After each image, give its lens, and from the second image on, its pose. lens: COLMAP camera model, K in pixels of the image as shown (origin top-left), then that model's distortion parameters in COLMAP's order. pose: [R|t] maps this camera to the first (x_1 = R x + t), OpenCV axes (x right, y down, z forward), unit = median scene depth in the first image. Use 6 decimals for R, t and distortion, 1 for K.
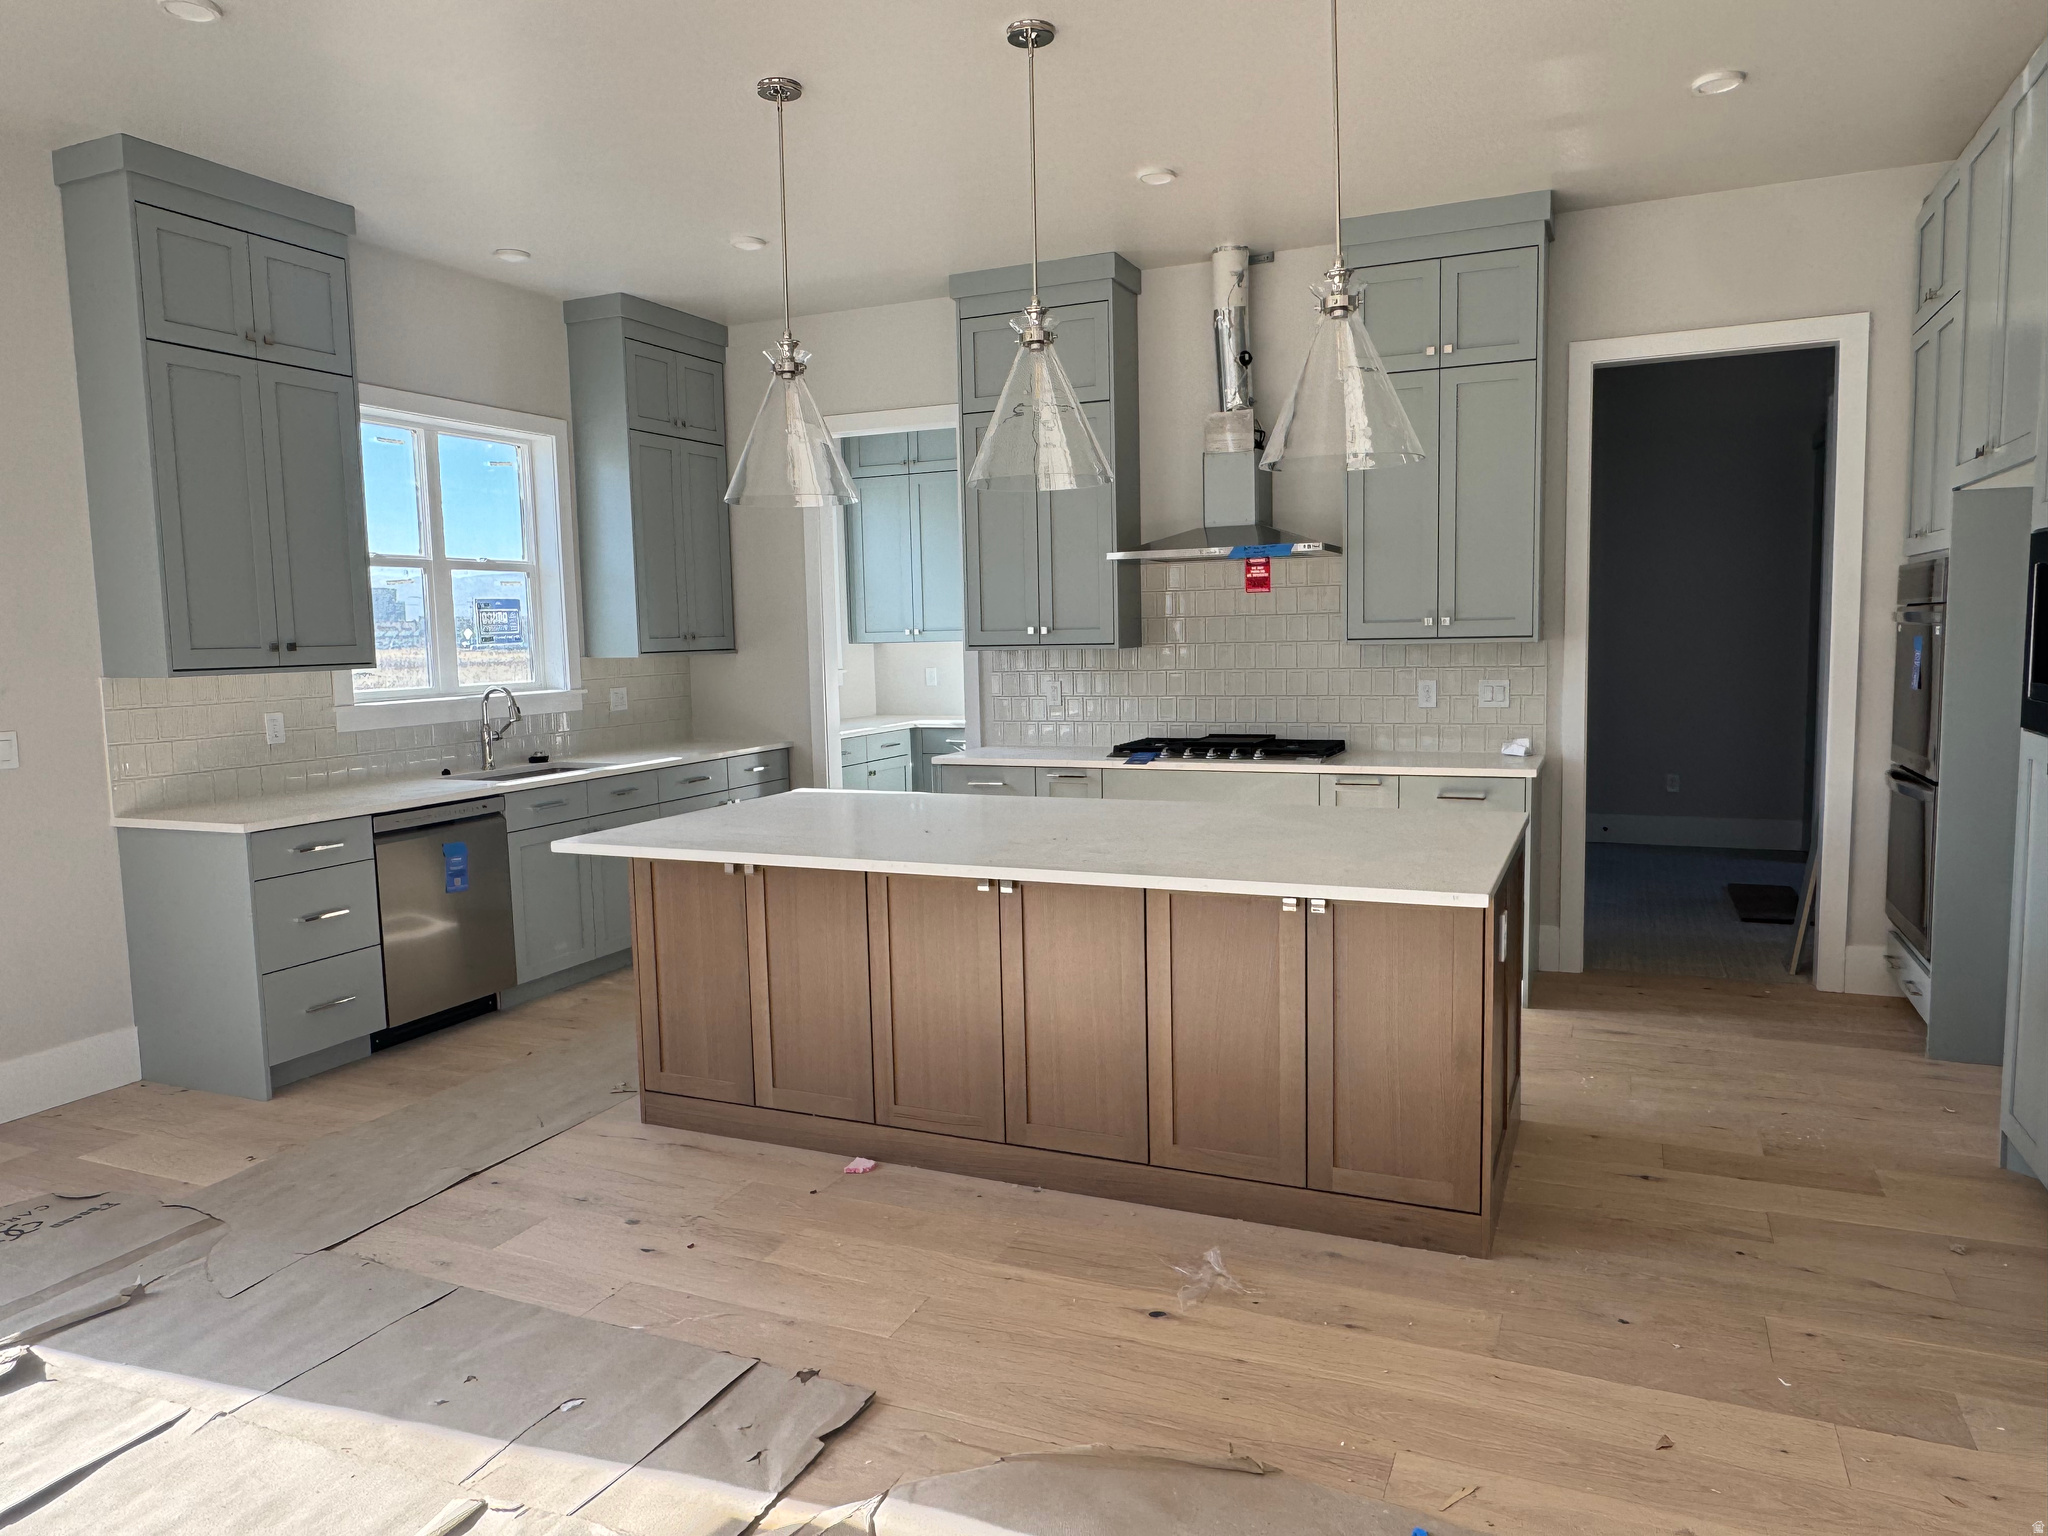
lens RADIAL K [[1365.9, 0, 1020.1], [0, 1365.9, 764.9], [0, 0, 1]] dist [0.000019, 0.001722]
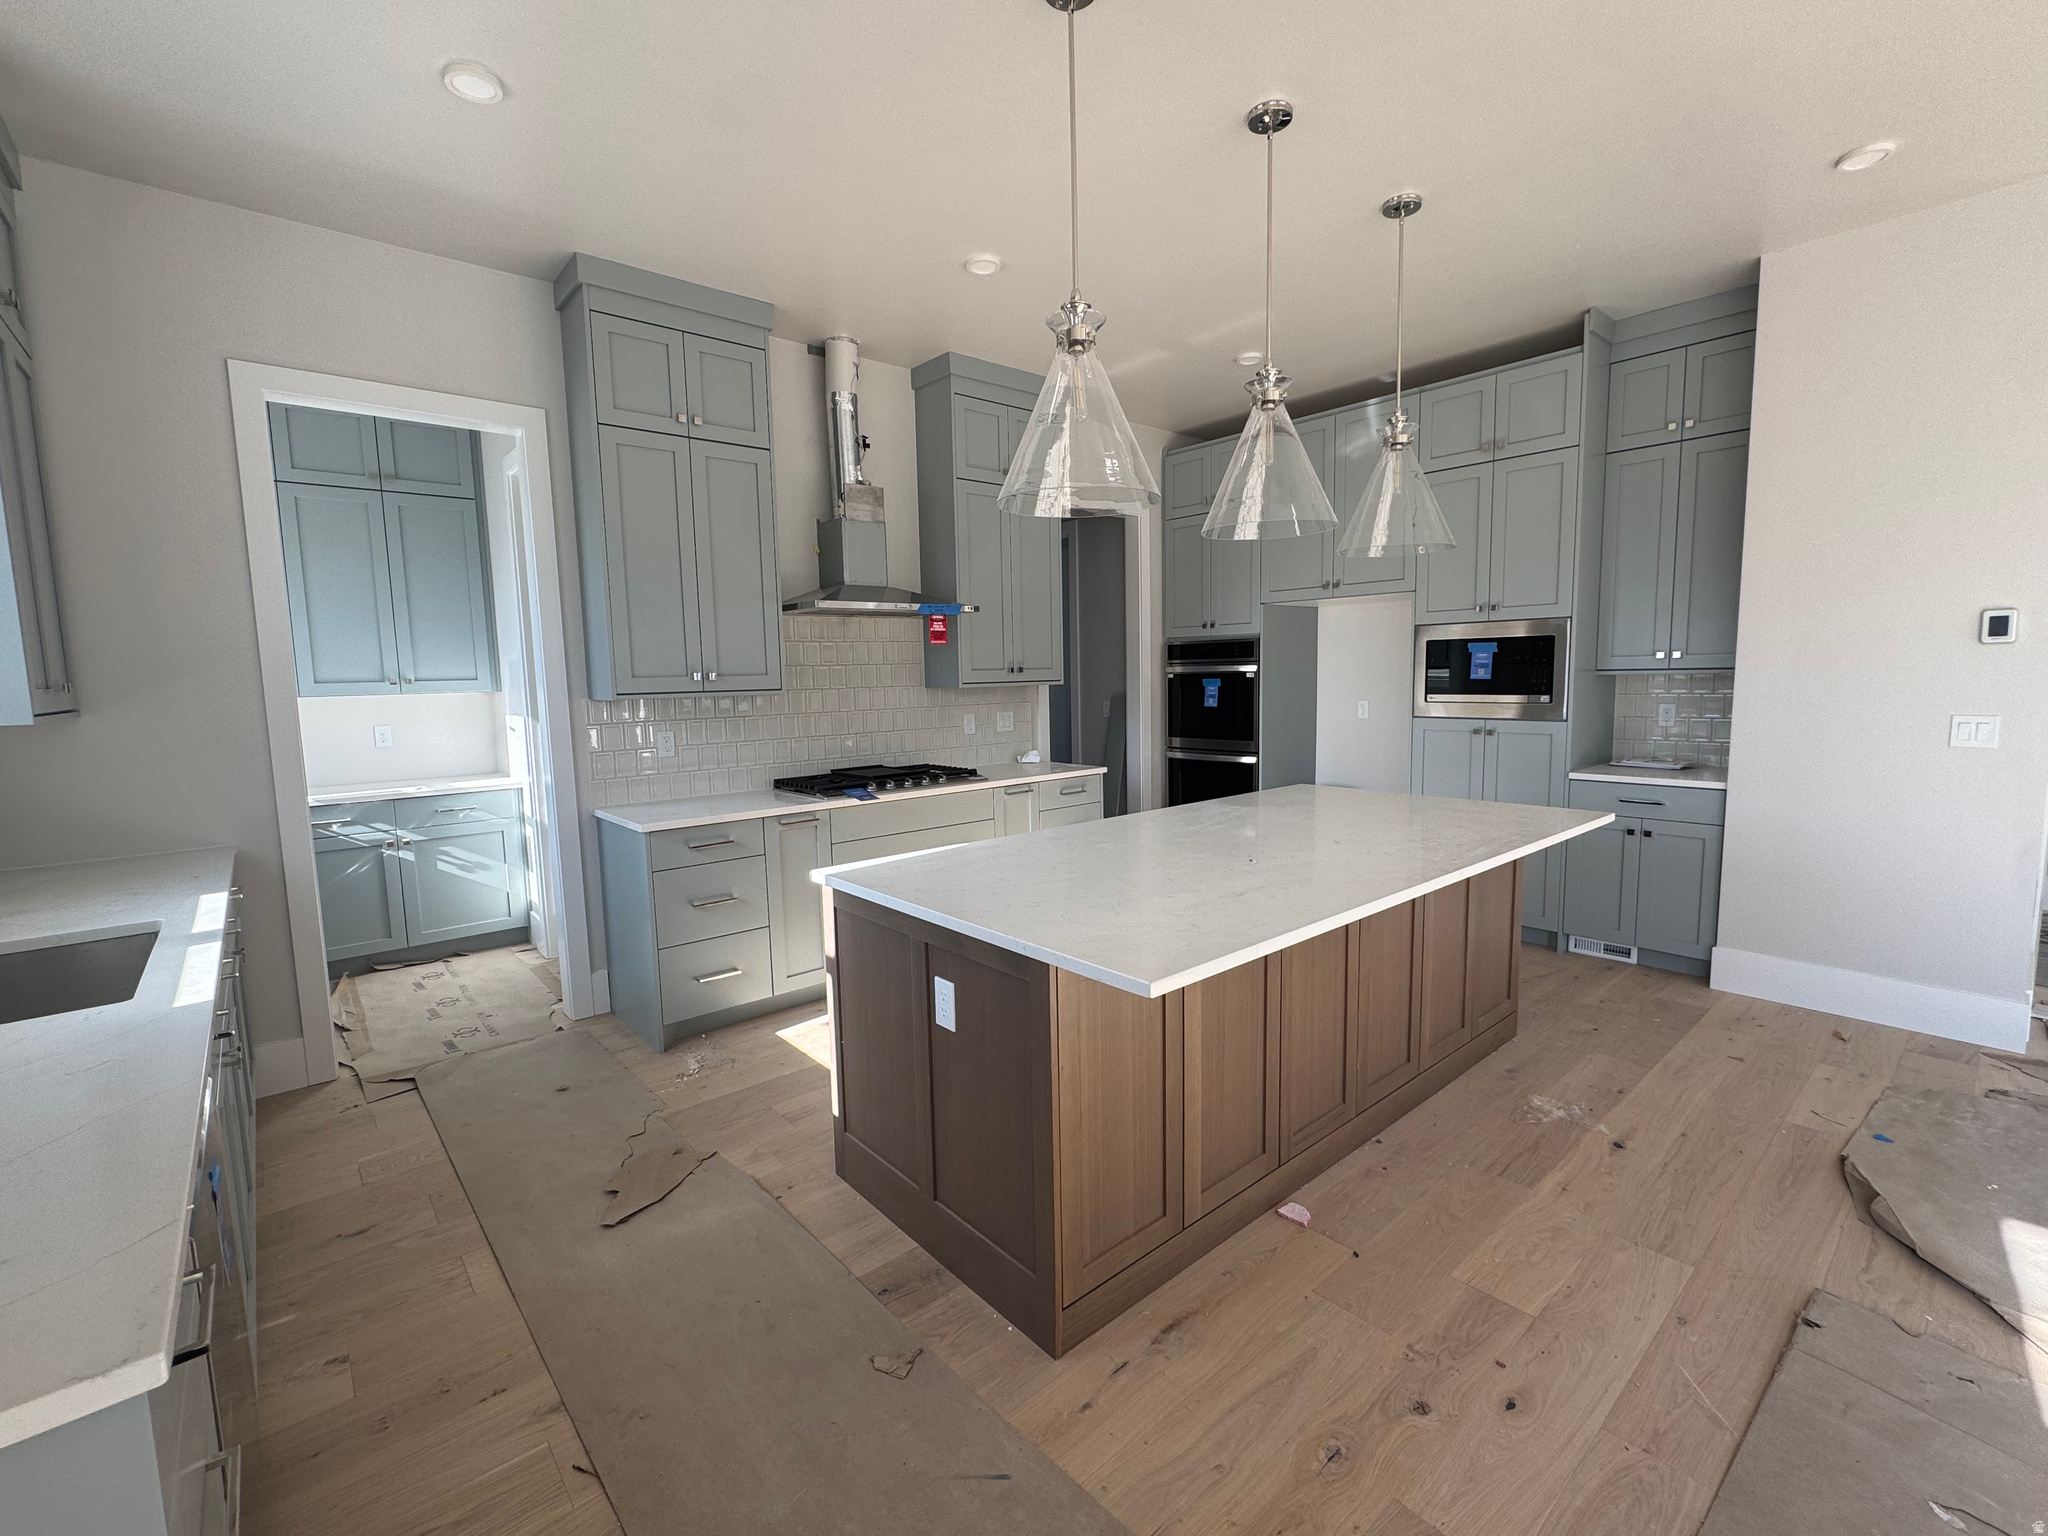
lens RADIAL K [[889.8, 0, 1024.7], [0, 889.8, 770.9], [0, 0, 1]] dist [-0.004065, 0.000566]
pose [[0.423445, -0.088365, 0.901602, -0.705879], [0.101392, 0.993601, 0.049762, -0.065190], [-0.900230, 0.070344, 0.429695, 0.843503]]
